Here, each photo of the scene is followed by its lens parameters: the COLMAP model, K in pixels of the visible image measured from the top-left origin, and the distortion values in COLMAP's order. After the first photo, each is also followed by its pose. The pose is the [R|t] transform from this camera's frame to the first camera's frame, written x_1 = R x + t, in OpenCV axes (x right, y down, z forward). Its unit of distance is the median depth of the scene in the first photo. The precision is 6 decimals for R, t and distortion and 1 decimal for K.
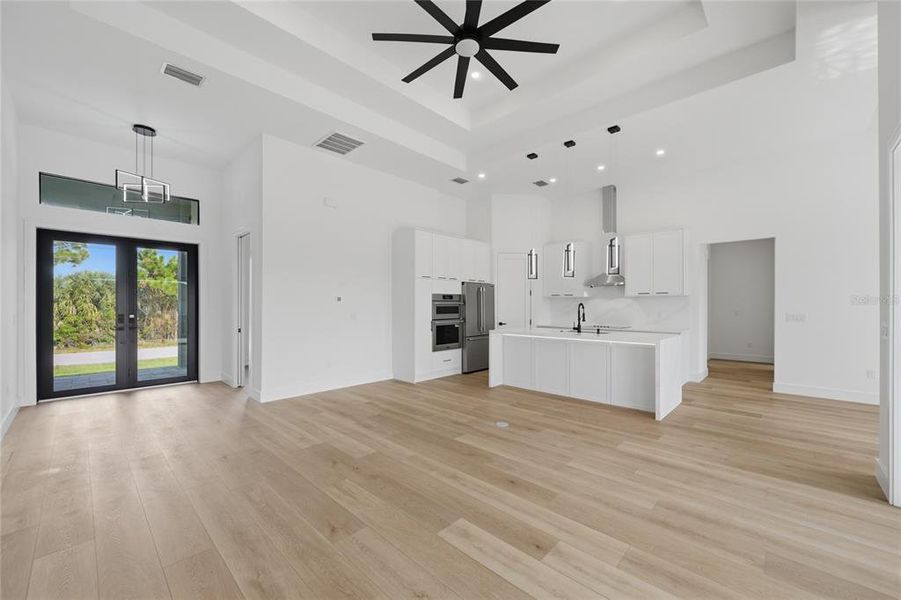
lens RADIAL K [[354.9, 0, 460.3], [0, 354.9, 308.9], [0, 0, 1]] dist [0.002821, 0.000394]
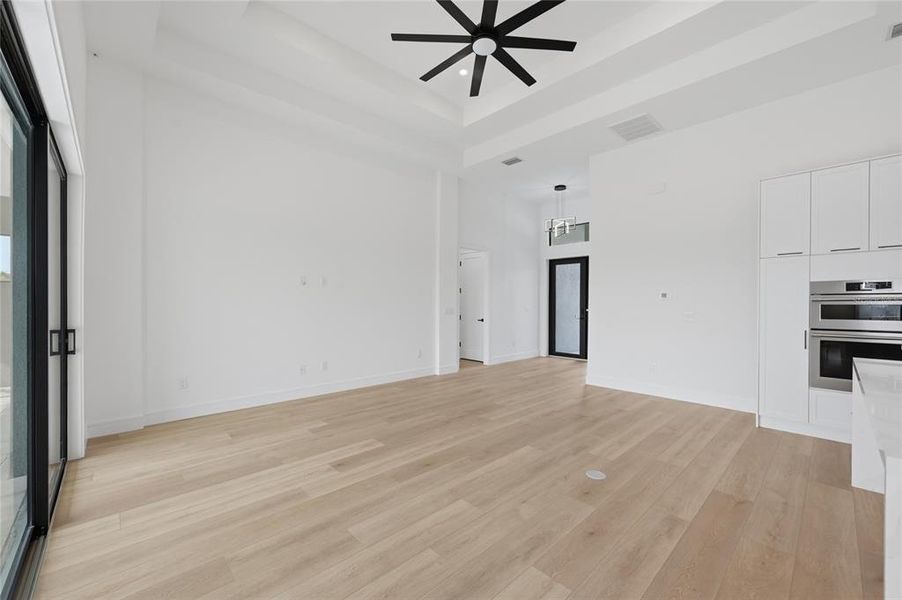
lens RADIAL K [[363.4, 0, 450.9], [0, 363.4, 304.7], [0, 0, 1]] dist [-0.013028, -0.000079]
pose [[-0.067547, 0.003849, -0.997709, 0.858231], [-0.018257, 0.999820, 0.005093, 0.002249], [0.997549, 0.018559, -0.067464, 0.798002]]
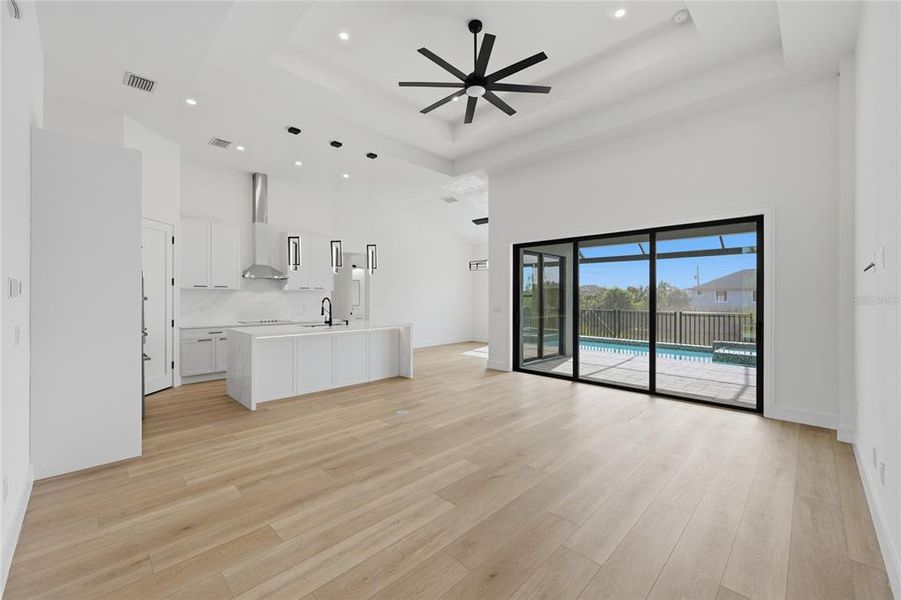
lens RADIAL K [[362.9, 0, 454.4], [0, 362.9, 301.3], [0, 0, 1]] dist [-0.014689, -0.000024]
pose [[0.024383, -0.010325, 0.999649, -0.999800], [0.011518, 0.999883, 0.010047, -0.016467], [-0.999636, 0.011269, 0.024500, 0.850033]]
